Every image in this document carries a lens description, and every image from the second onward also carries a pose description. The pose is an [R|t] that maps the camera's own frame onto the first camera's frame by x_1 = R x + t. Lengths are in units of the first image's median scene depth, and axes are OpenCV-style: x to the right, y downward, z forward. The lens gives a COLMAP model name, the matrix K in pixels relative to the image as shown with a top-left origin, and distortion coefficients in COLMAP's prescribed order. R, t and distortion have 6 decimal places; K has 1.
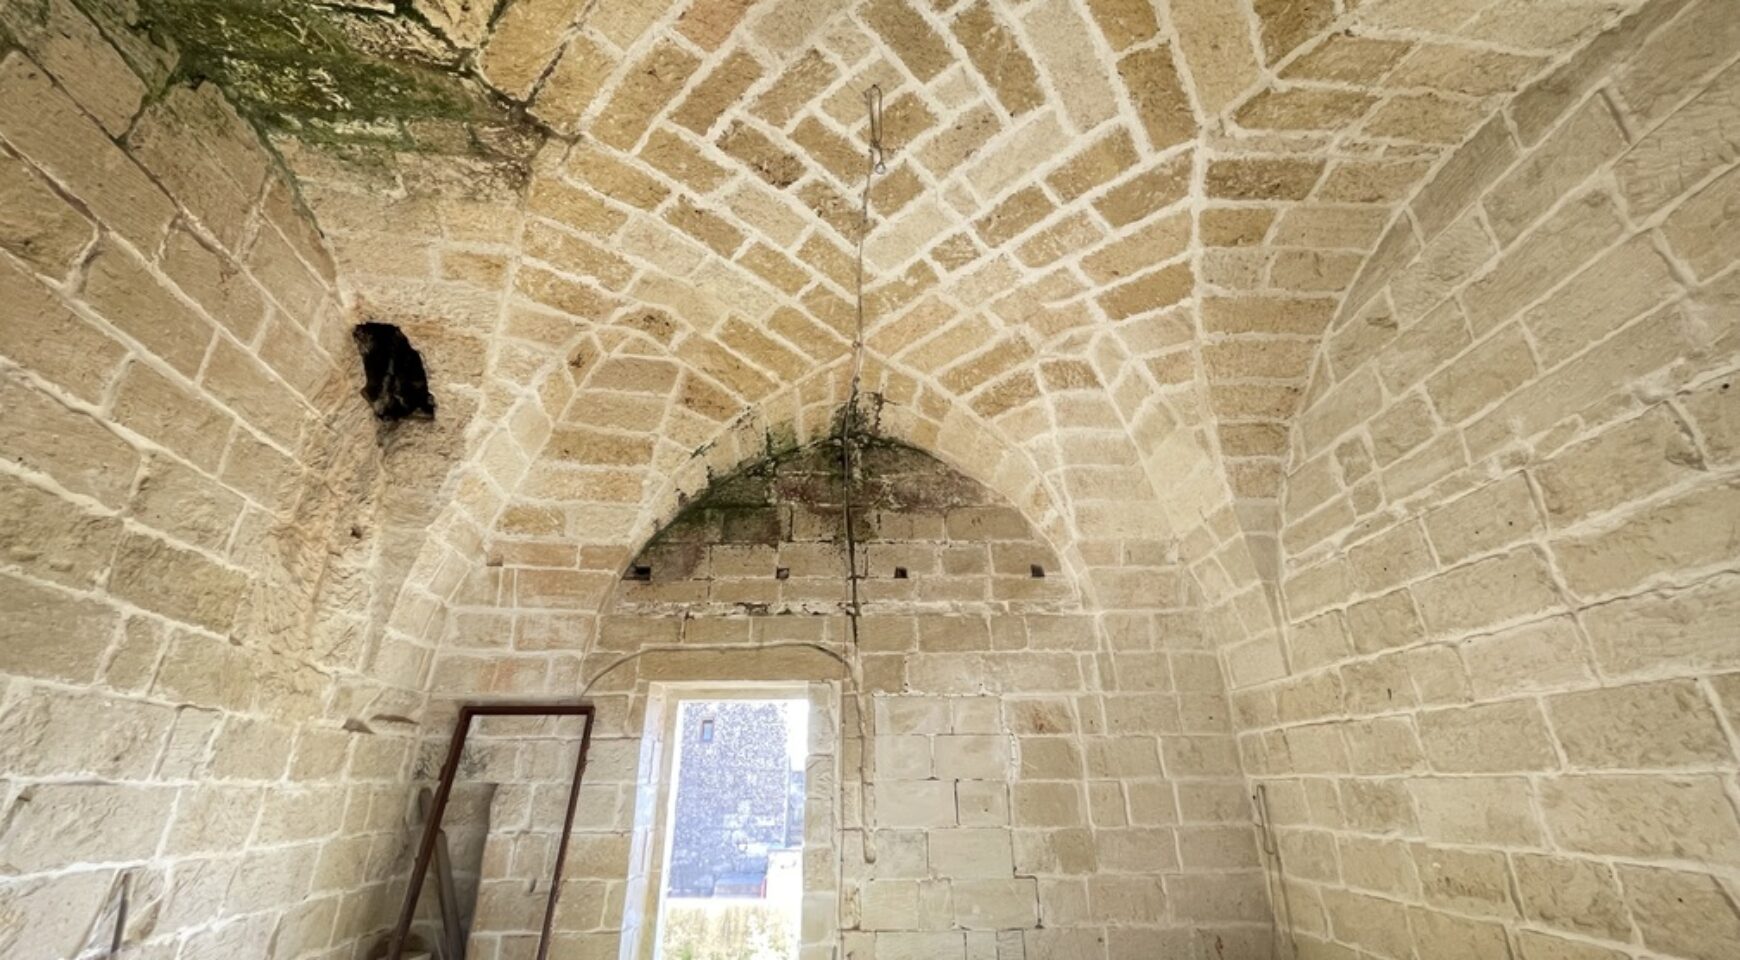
lens RADIAL K [[707.9, 0, 872.1], [0, 707.9, 482.5], [0, 0, 1]] dist [-0.001716, -0.000210]
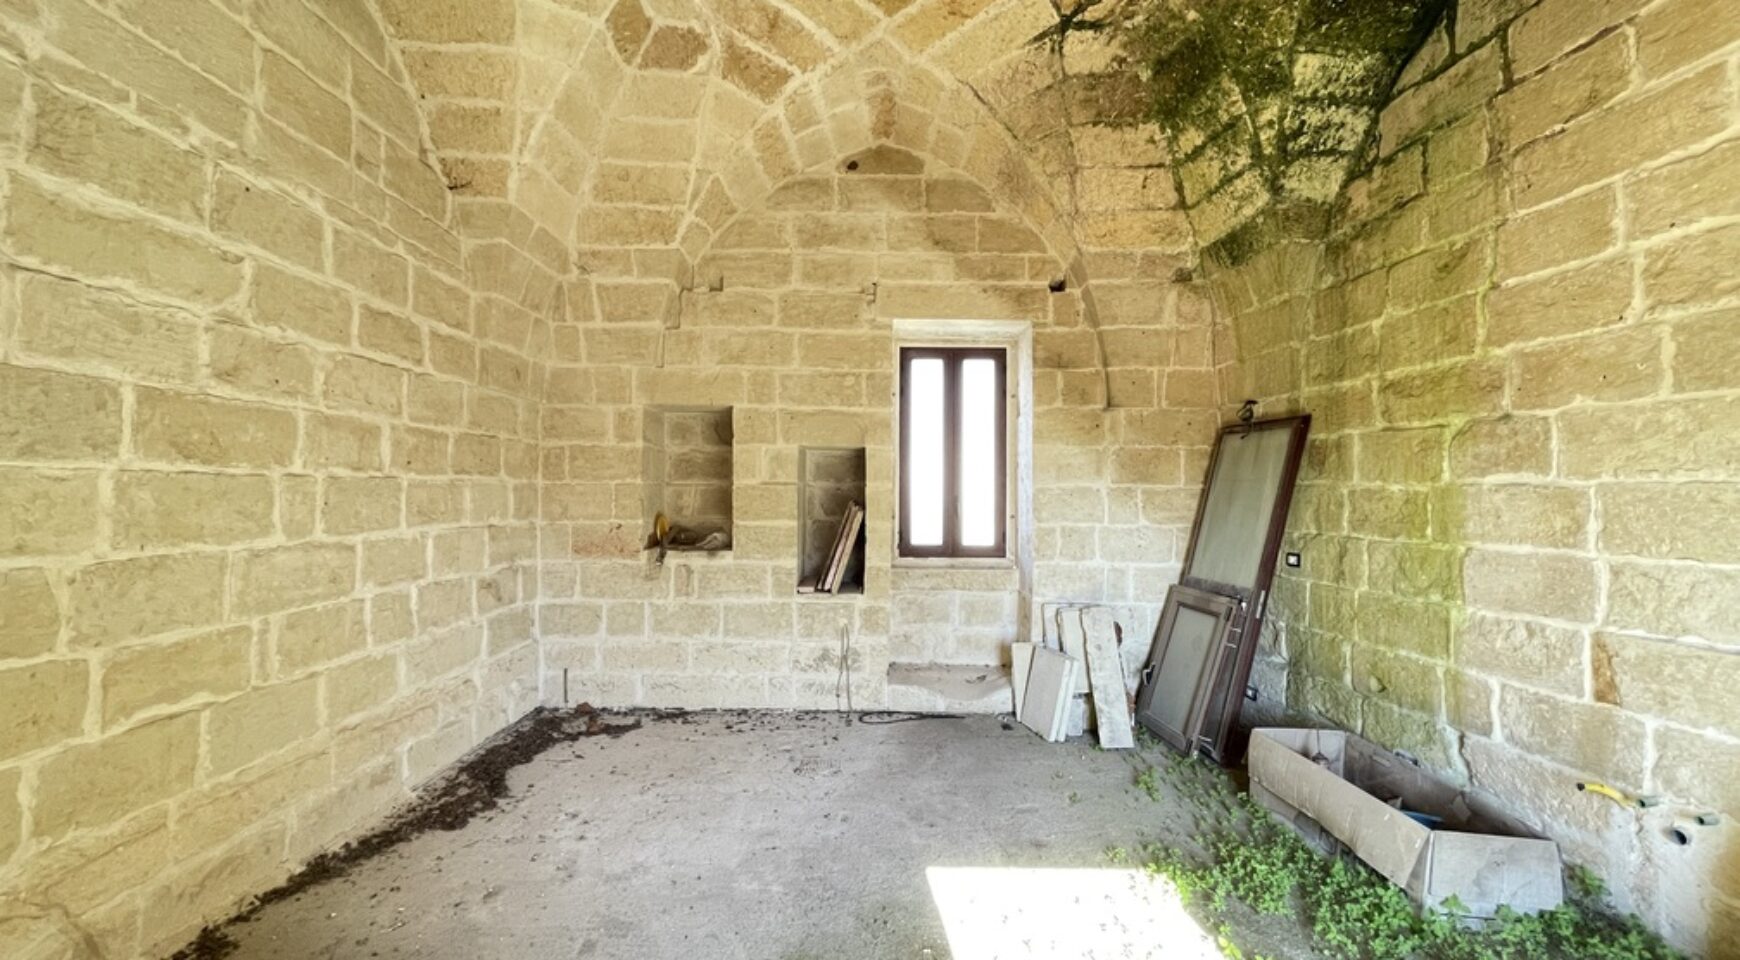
lens RADIAL K [[707.9, 0, 871.0], [0, 707.9, 482.7], [0, 0, 1]] dist [-0.001716, -0.000210]
pose [[-0.999576, -0.001703, 0.029079, 0.064183], [-0.013437, 0.912691, -0.408429, 0.785273], [-0.025844, -0.408646, -0.912327, 1.788855]]
